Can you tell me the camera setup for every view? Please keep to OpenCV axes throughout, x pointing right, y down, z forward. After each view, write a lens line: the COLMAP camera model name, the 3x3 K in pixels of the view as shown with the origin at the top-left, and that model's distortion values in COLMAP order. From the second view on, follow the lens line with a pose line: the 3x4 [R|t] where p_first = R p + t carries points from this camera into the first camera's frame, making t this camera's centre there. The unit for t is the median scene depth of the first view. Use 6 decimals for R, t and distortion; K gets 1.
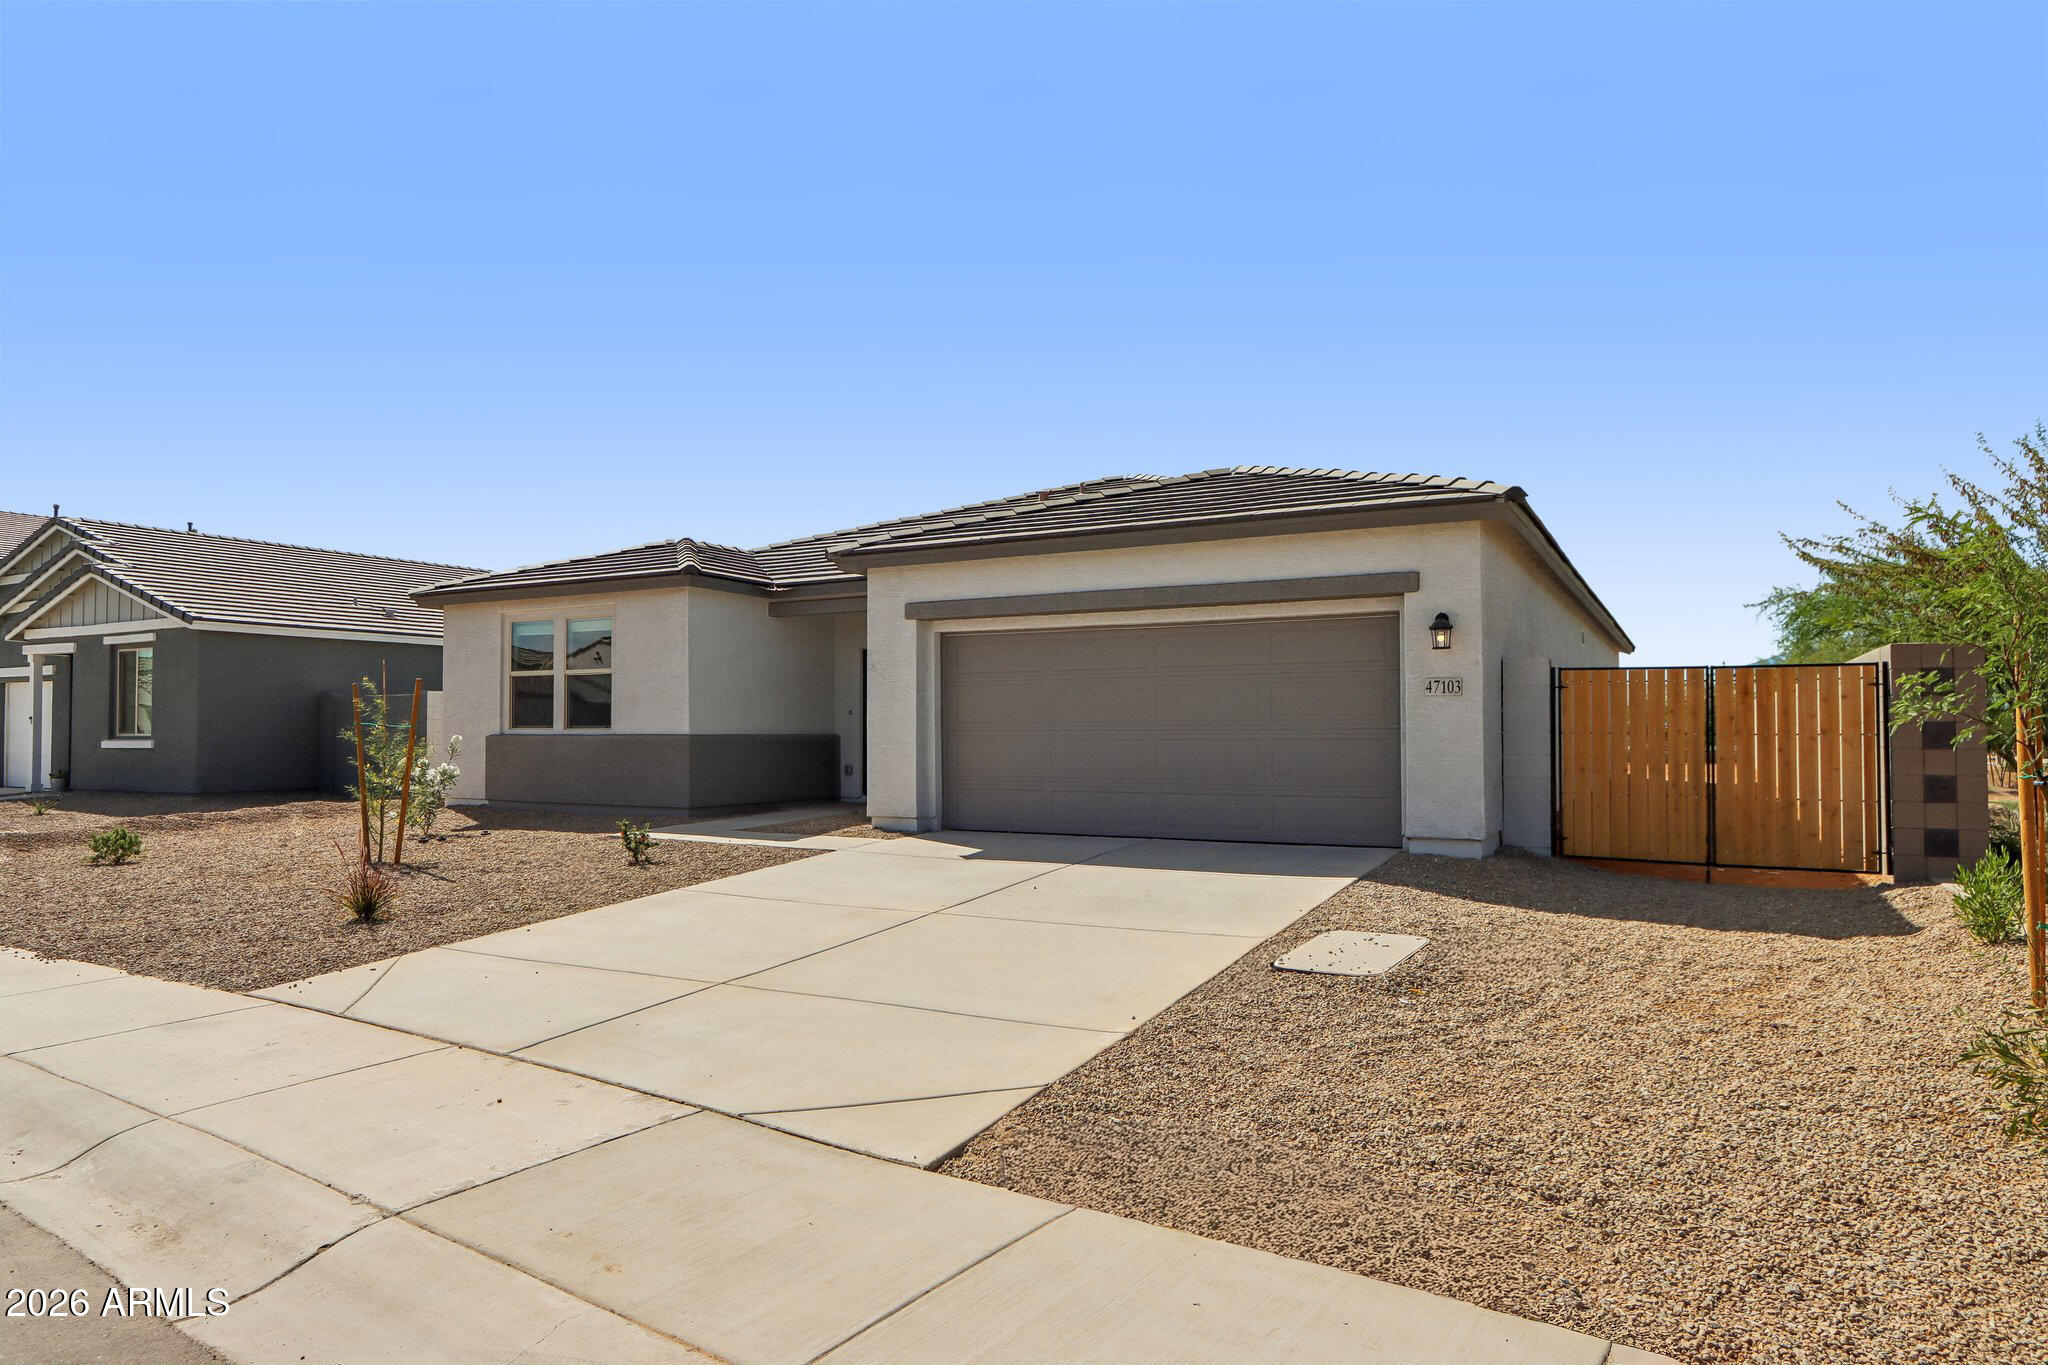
lens RADIAL K [[1222.7, 0, 1016.7], [0, 1222.7, 696.1], [0, 0, 1]] dist [-0.001823, 0.000066]
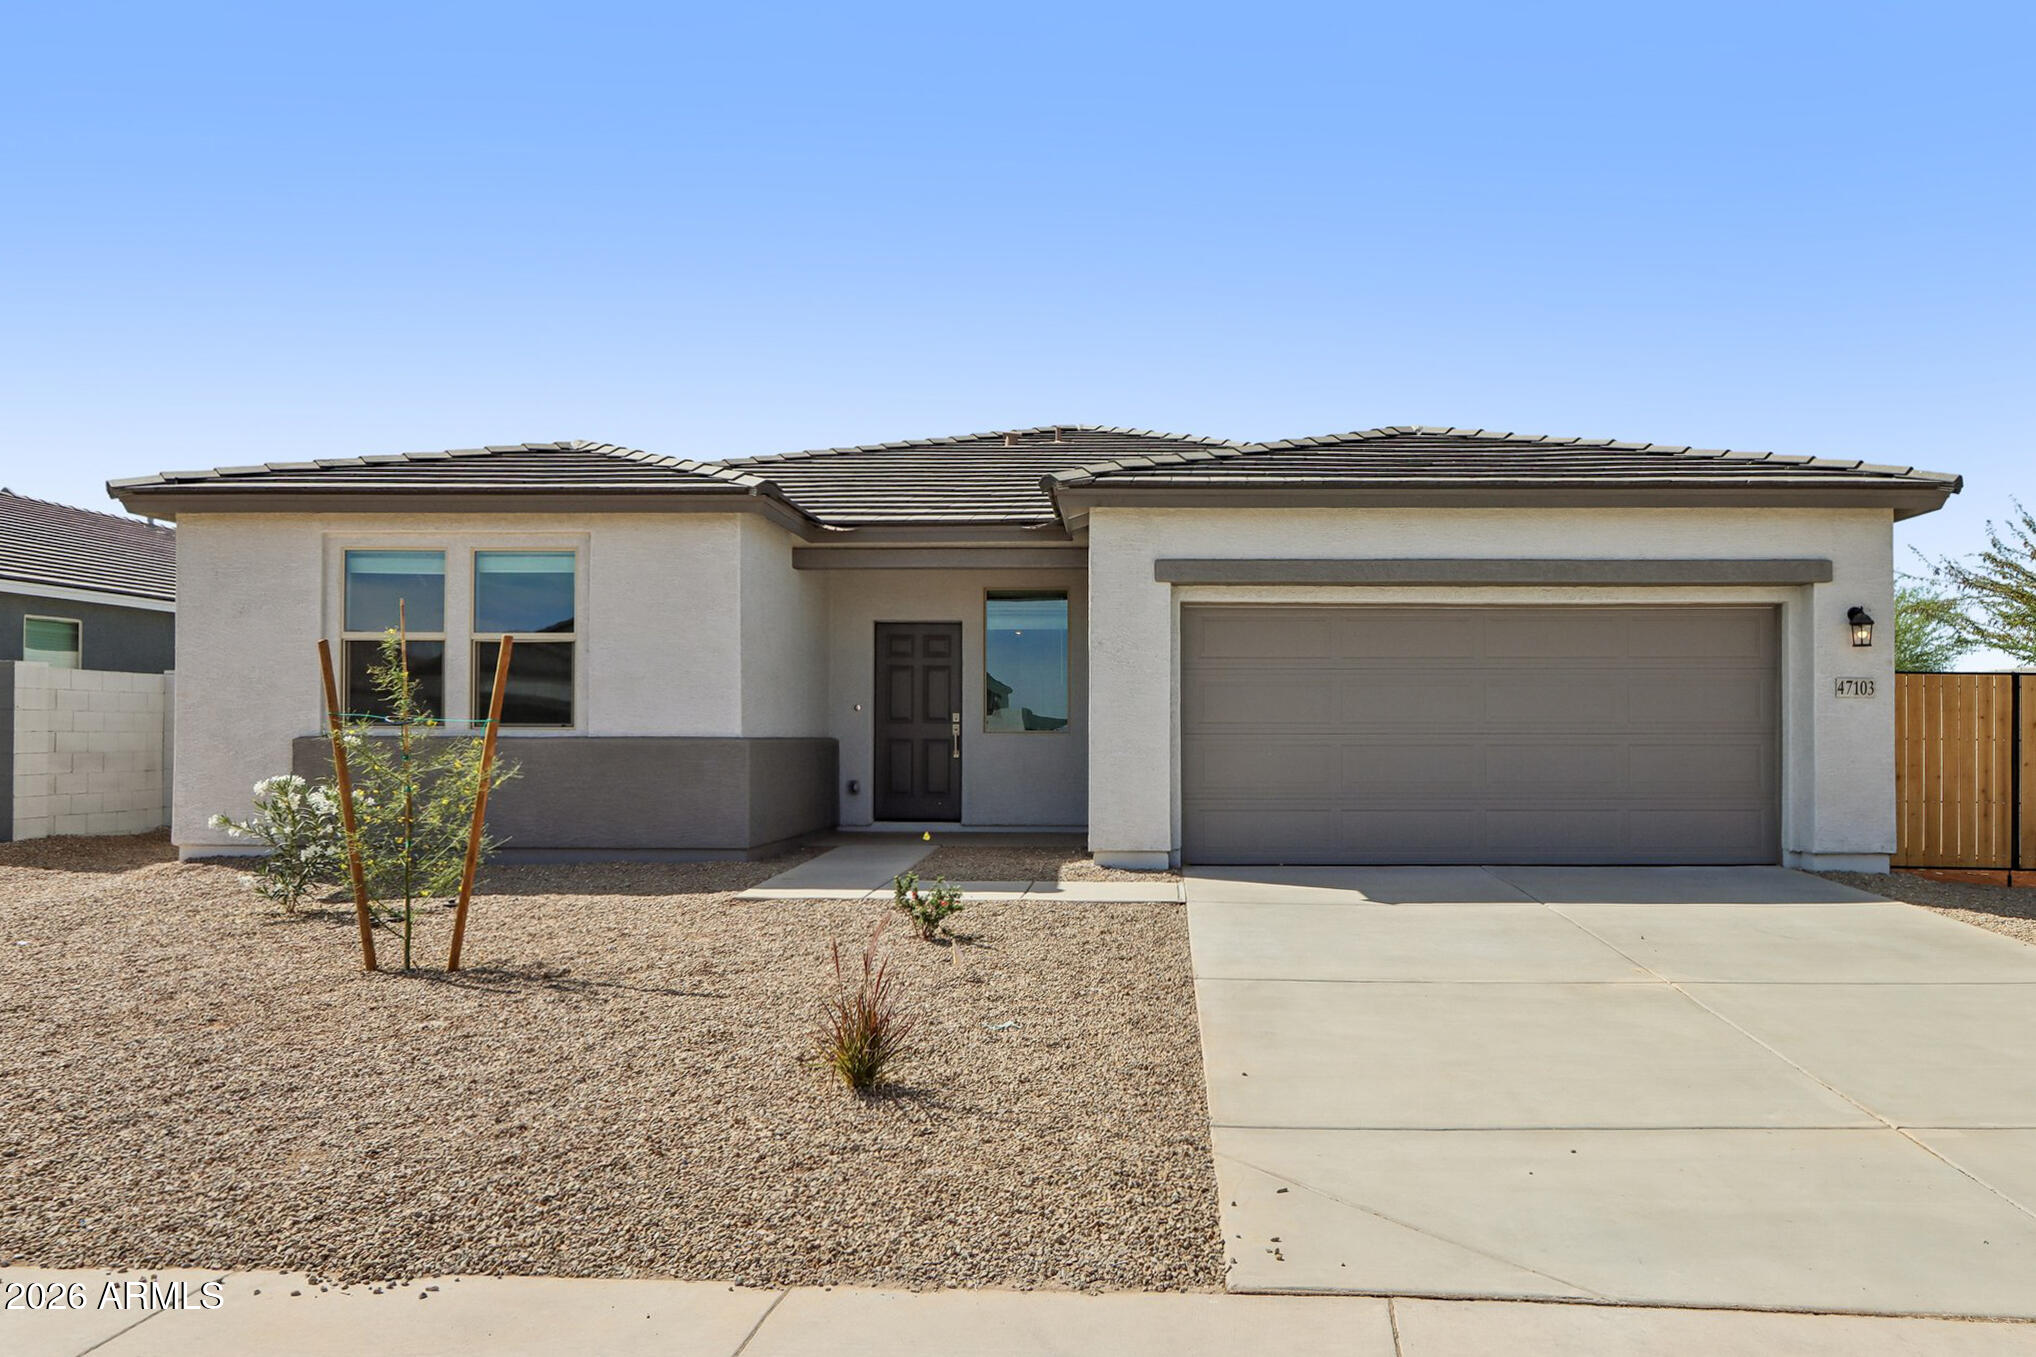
lens RADIAL K [[1329.1, 0, 1027.1], [0, 1329.1, 685.8], [0, 0, 1]] dist [-0.010352, -0.003584]
pose [[0.882096, 0.021235, 0.470590, -0.543602], [-0.017318, 0.999770, -0.012653, 0.011564], [-0.470750, 0.003011, 0.882261, 0.342951]]
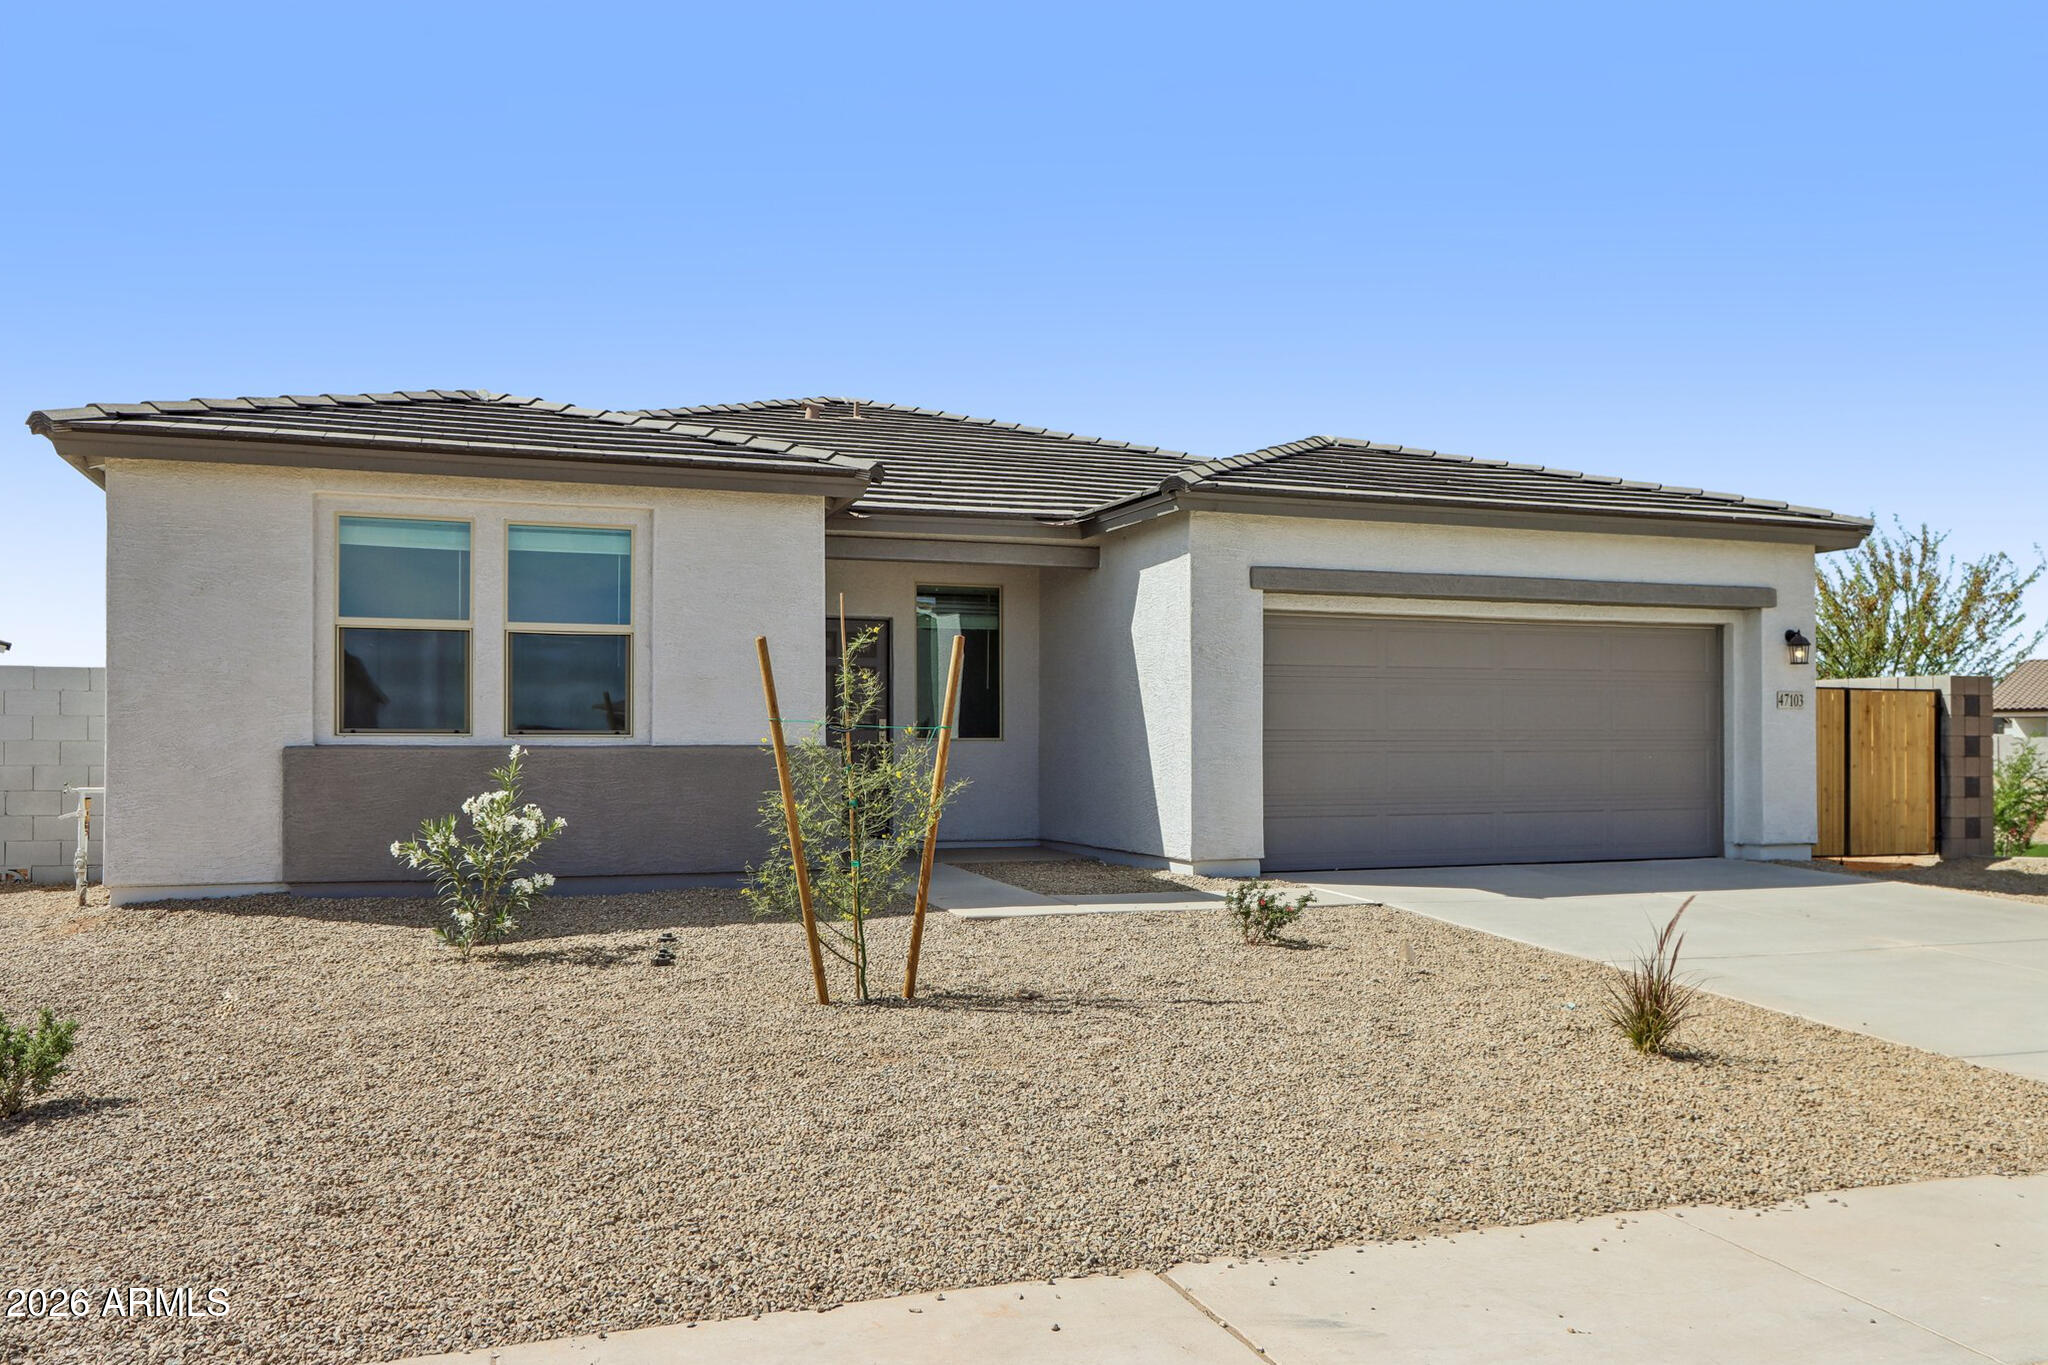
lens RADIAL K [[1546.8, 0, 1029.2], [0, 1546.8, 692.3], [0, 0, 1]] dist [0.009958, 0.008142]
pose [[0.665345, 0.027851, 0.746016, -0.887207], [-0.021523, 0.999604, -0.018123, 0.019685], [-0.746226, -0.003999, 0.665681, 0.492015]]
